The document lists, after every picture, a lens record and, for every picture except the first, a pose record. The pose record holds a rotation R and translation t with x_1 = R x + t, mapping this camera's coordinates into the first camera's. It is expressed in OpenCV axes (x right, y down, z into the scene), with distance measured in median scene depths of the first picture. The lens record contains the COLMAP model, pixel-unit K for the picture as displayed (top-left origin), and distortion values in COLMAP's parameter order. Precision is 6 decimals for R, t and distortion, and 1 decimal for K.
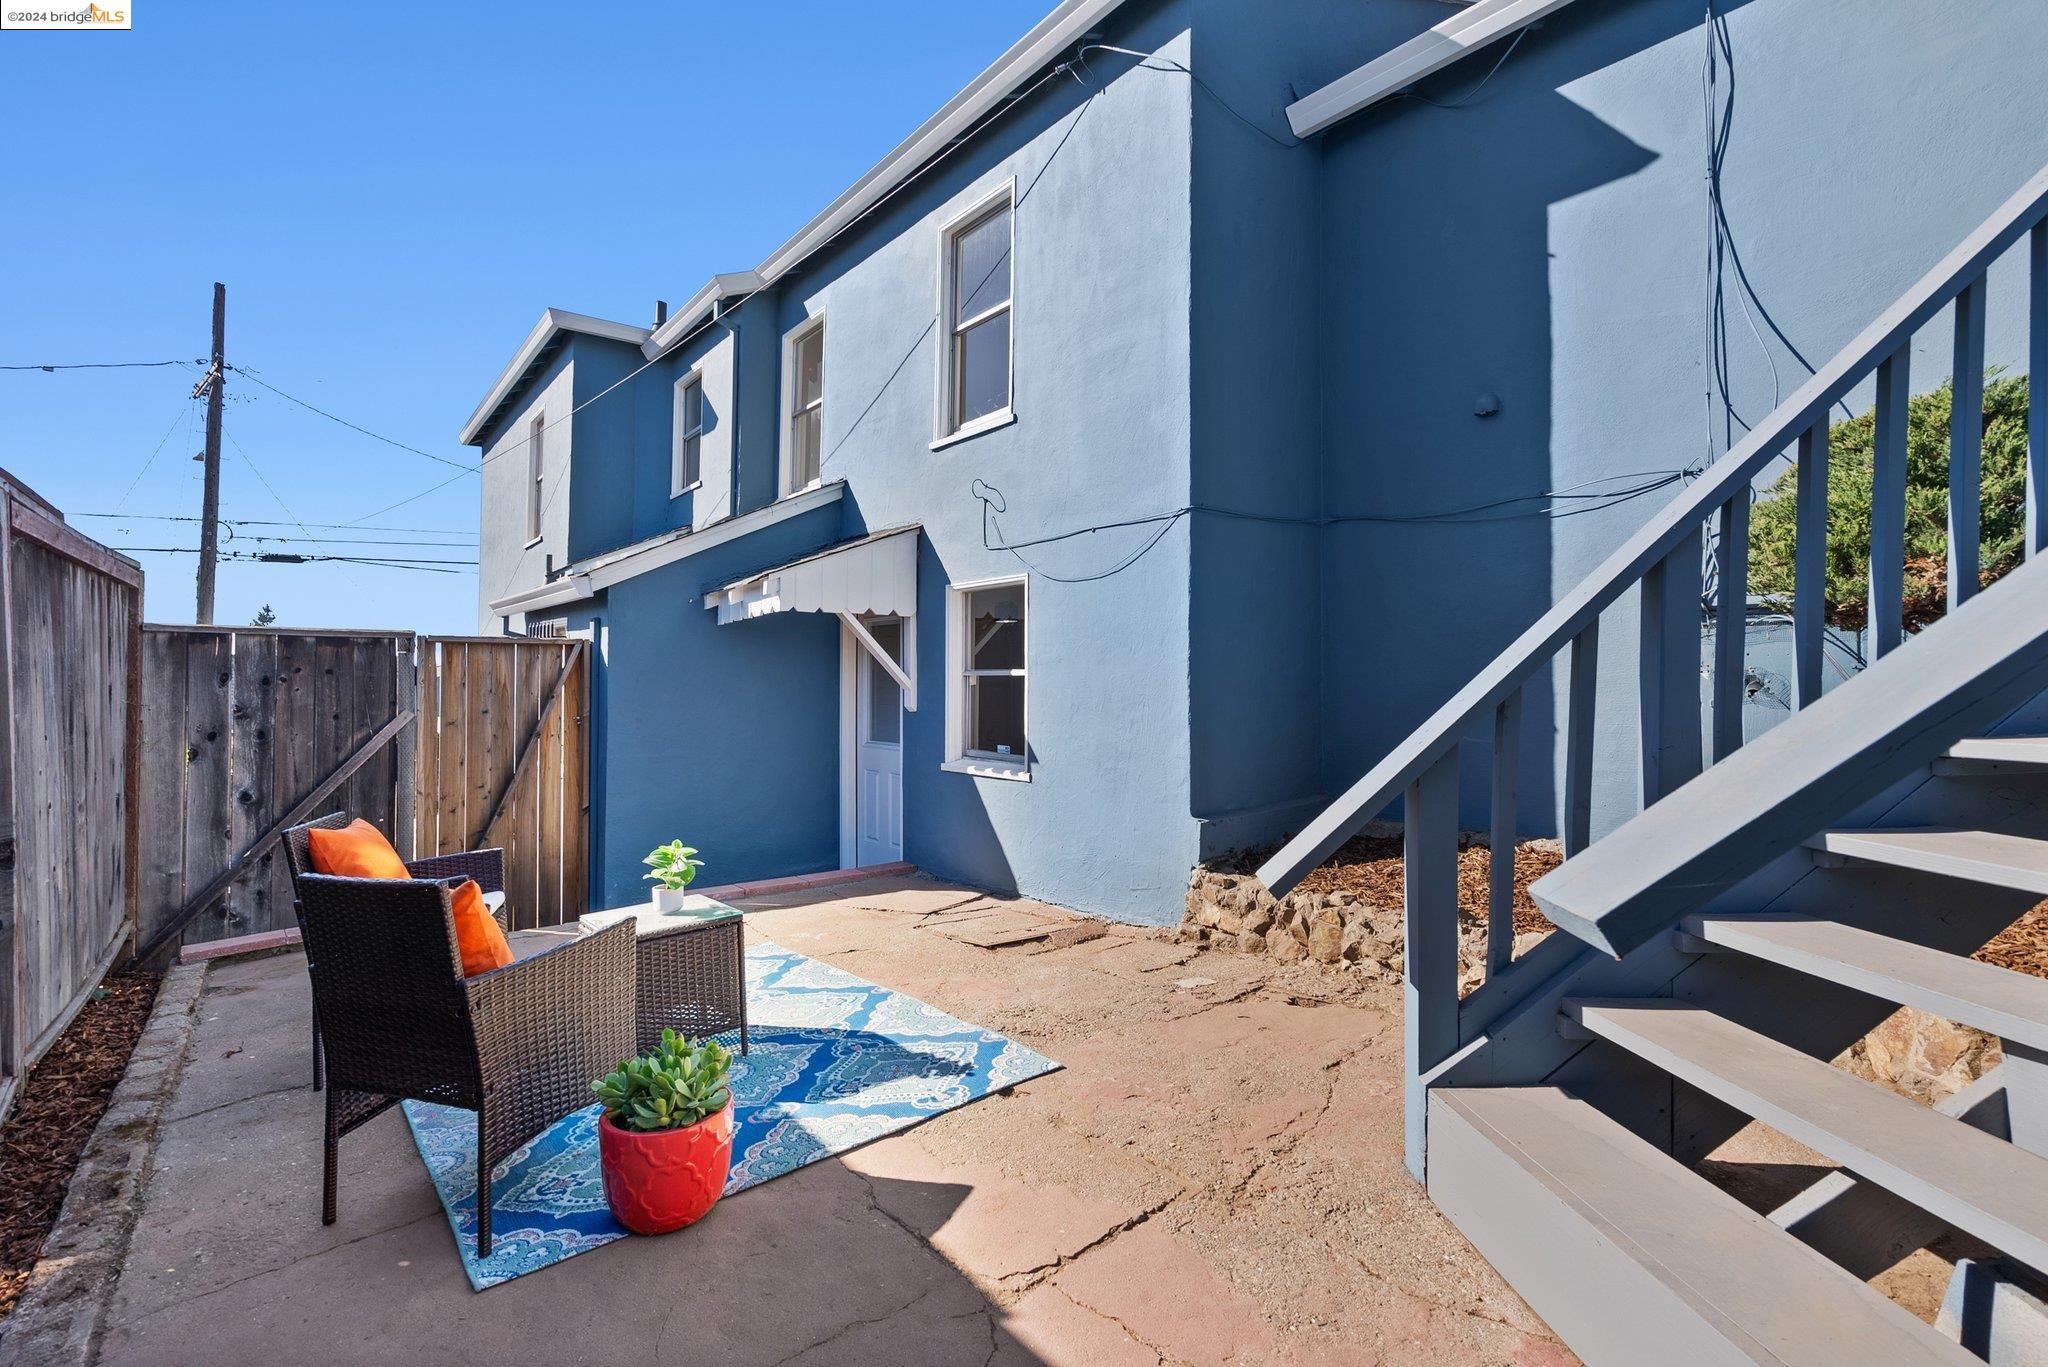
lens RADIAL K [[961.7, 0, 1058.9], [0, 961.7, 673.5], [0, 0, 1]] dist [-0.001171, 0.000275]
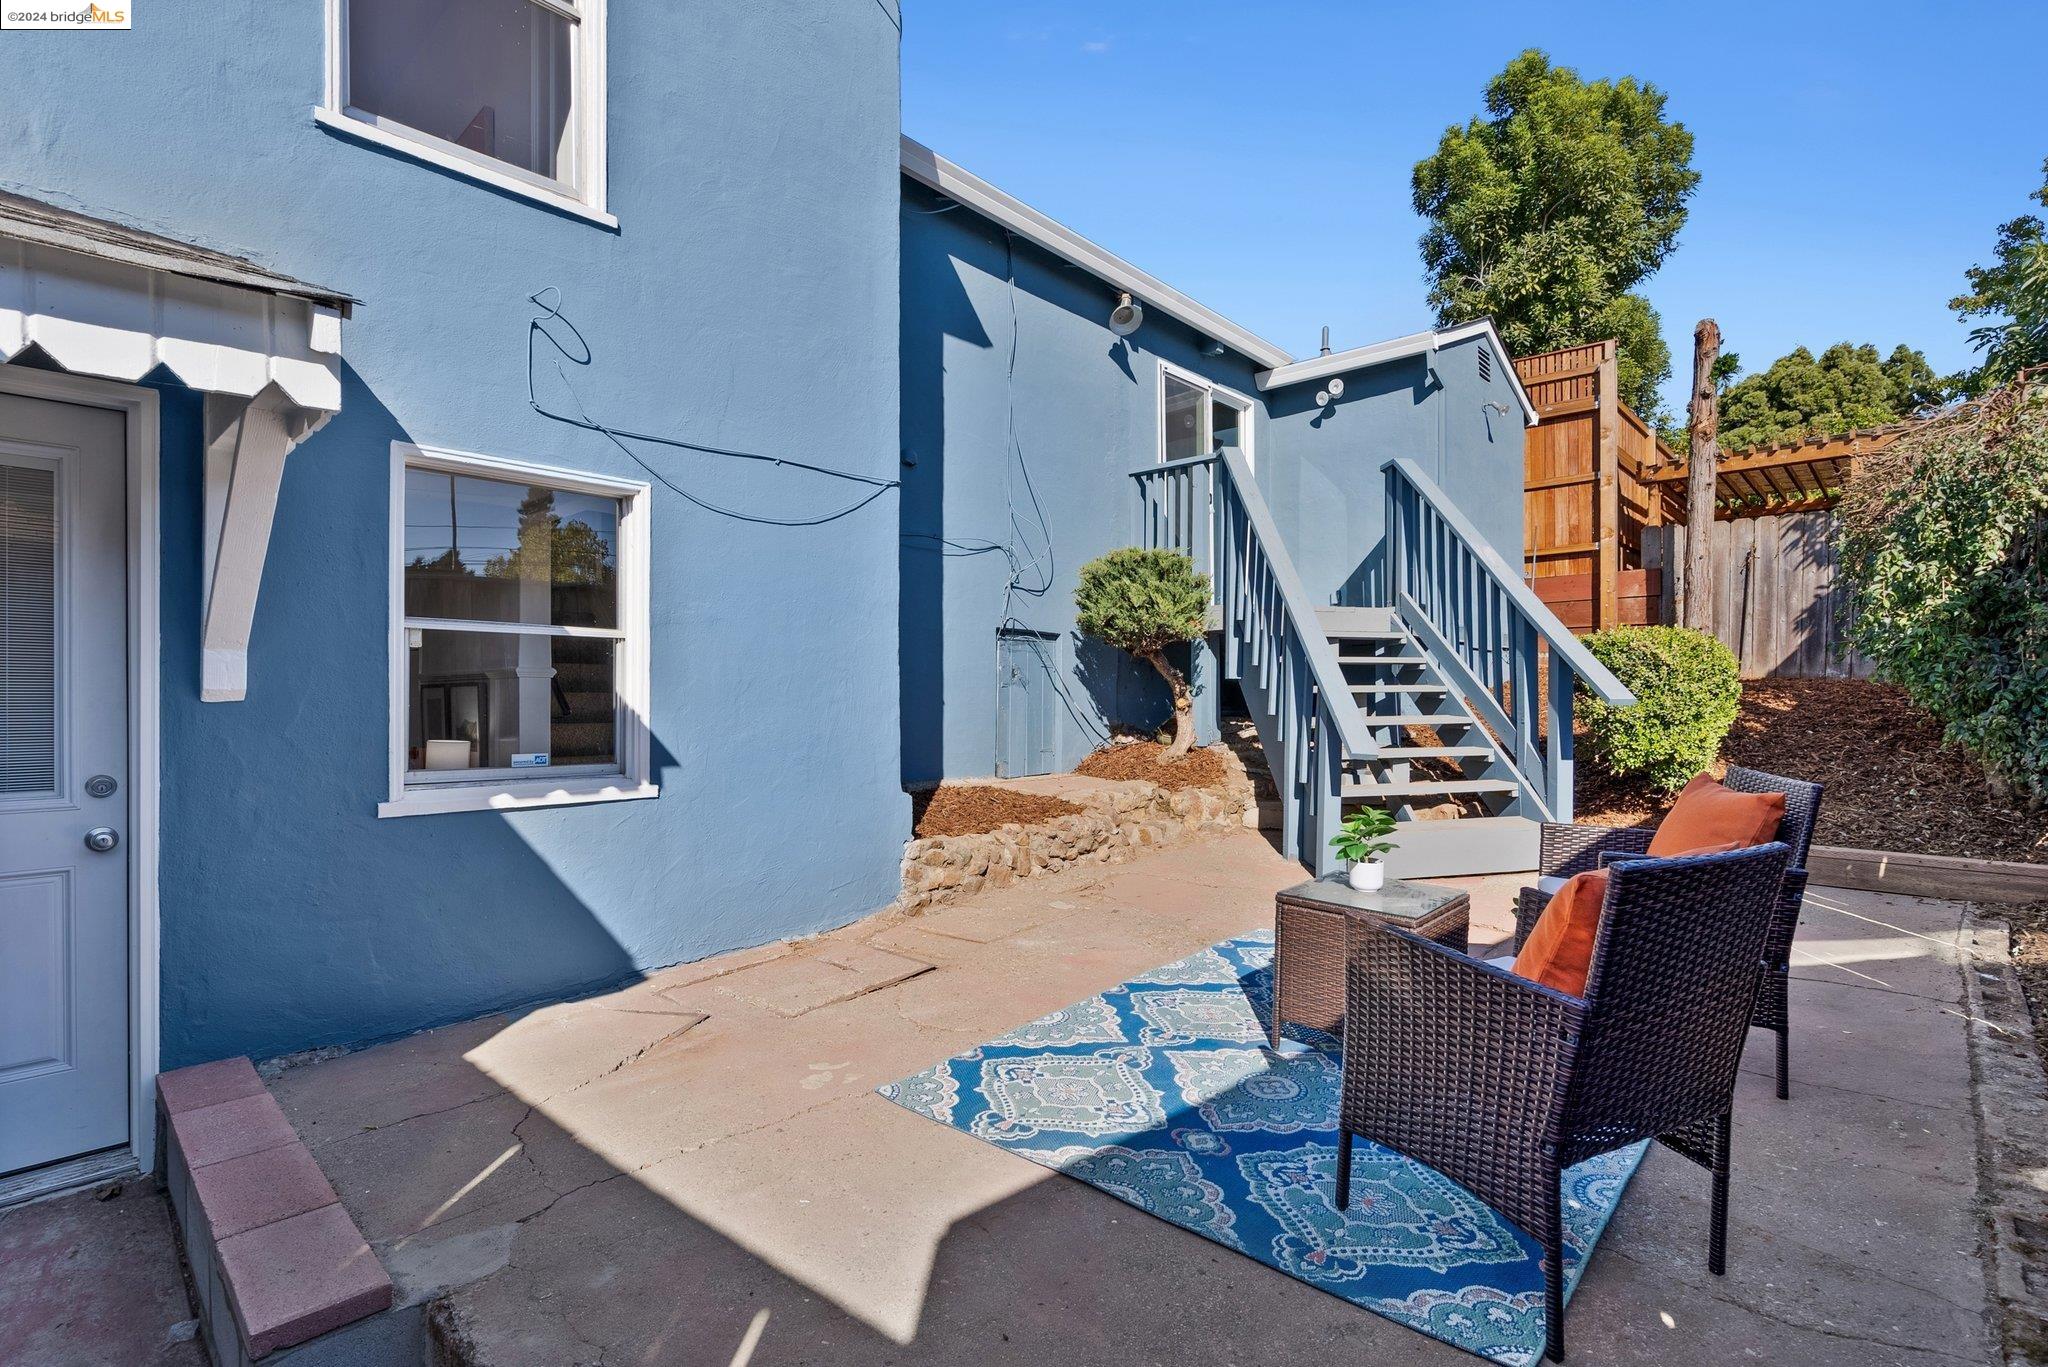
lens RADIAL K [[942.4, 0, 1052.7], [0, 942.4, 718.6], [0, 0, 1]] dist [0.000801, 0.000166]
pose [[-0.136421, -0.018106, 0.990485, -0.702154], [-0.006027, 0.999830, 0.017446, 0.044223], [-0.990633, -0.003590, -0.136507, 0.802086]]
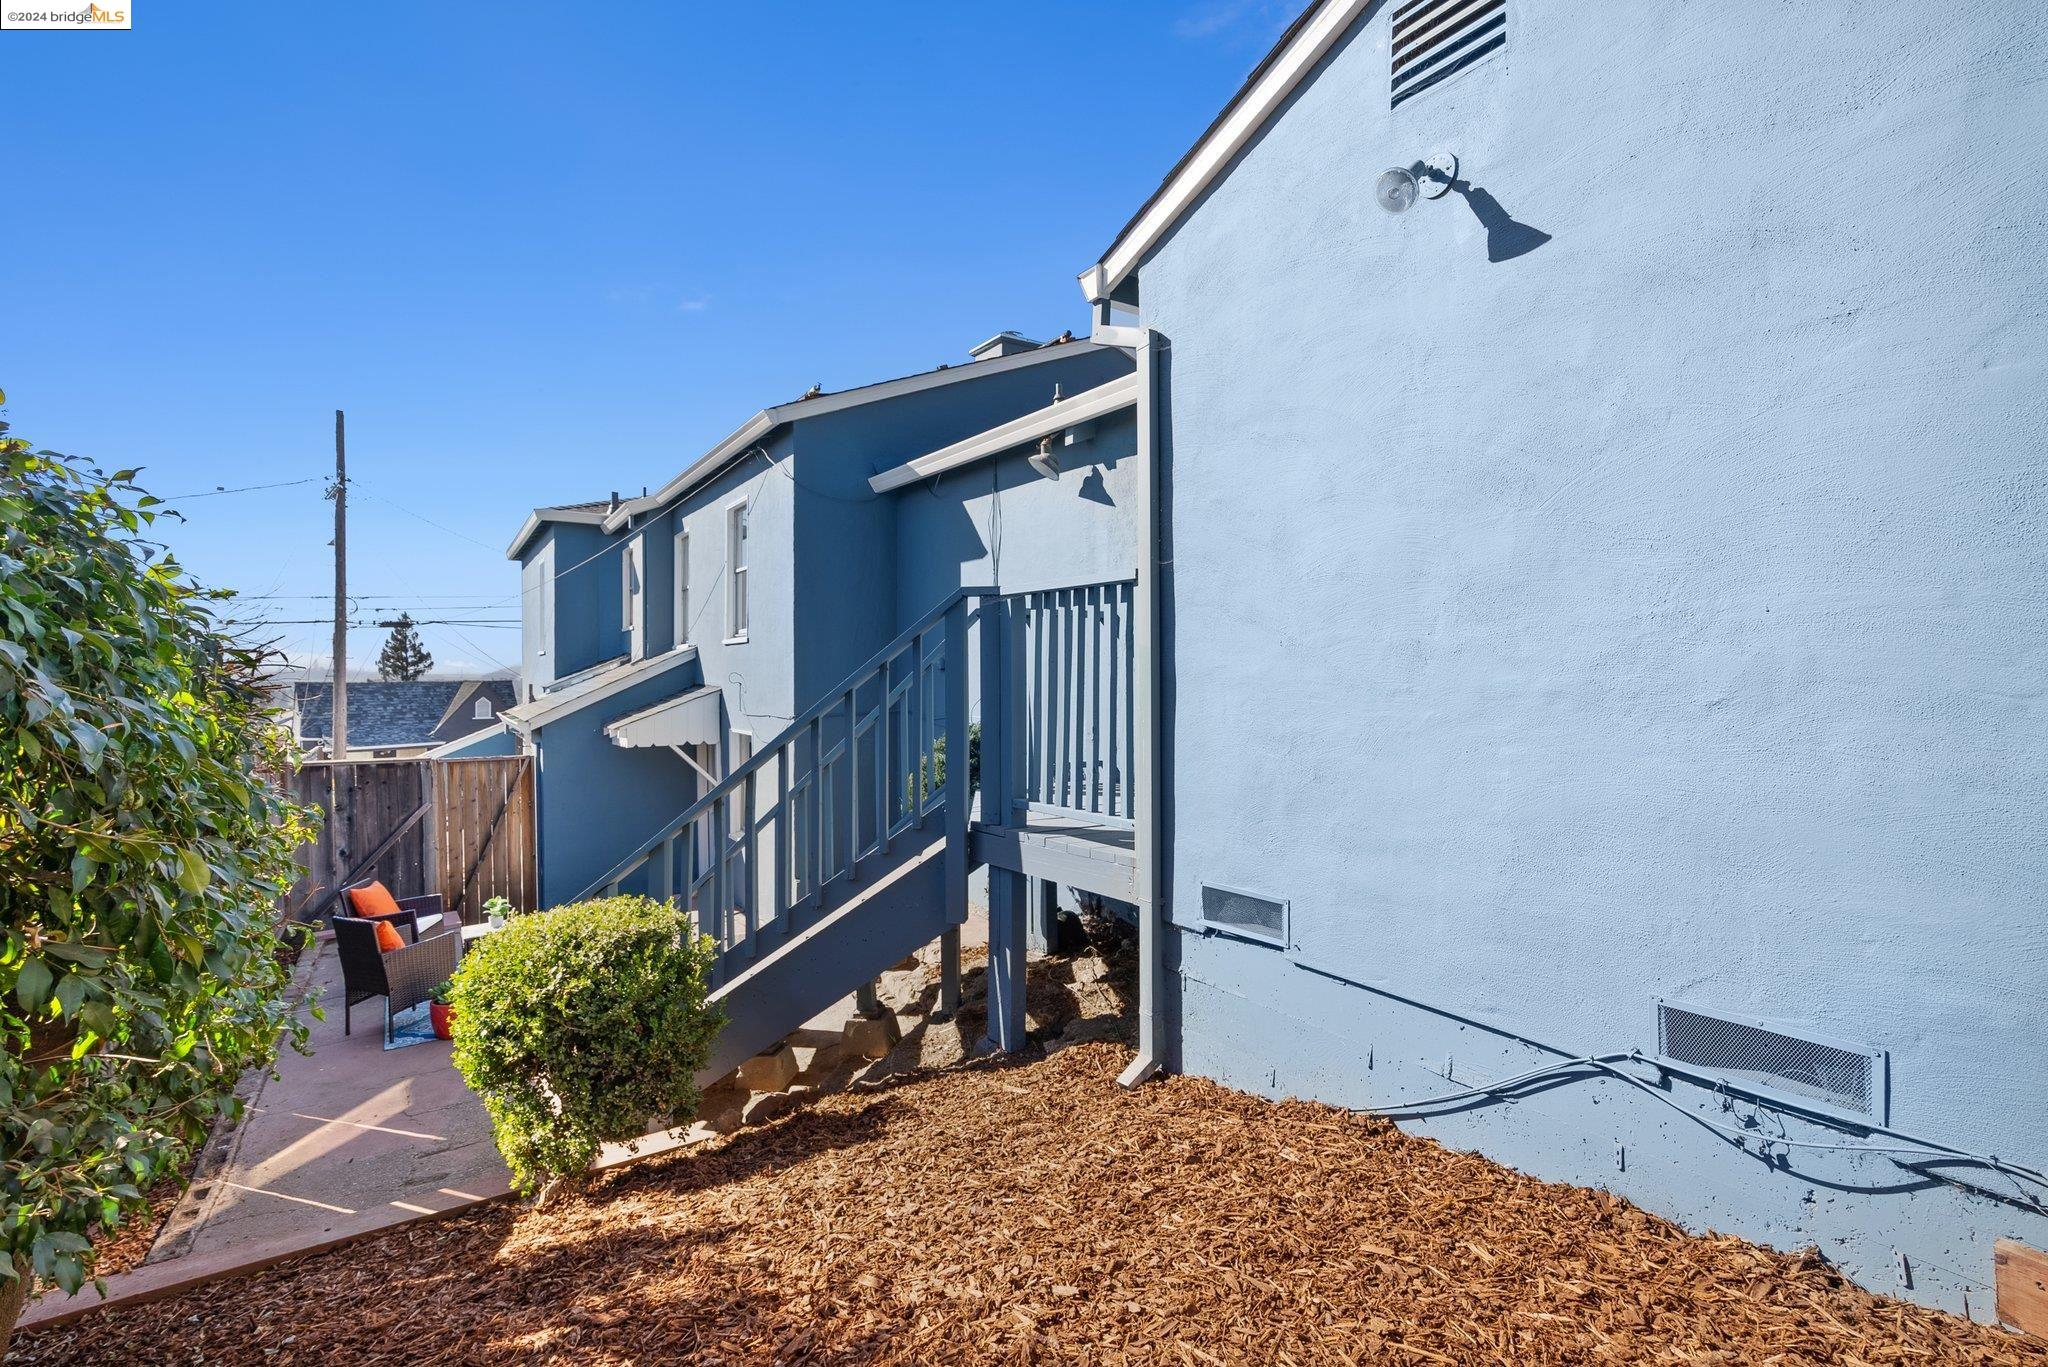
lens RADIAL K [[942.4, 0, 1052.7], [0, 942.4, 718.6], [0, 0, 1]] dist [0.000801, 0.000166]
pose [[0.995837, 0.000902, -0.091152, 0.649932], [0.003955, 0.998582, 0.053087, -0.211036], [0.091071, -0.053226, 0.994421, -0.637042]]
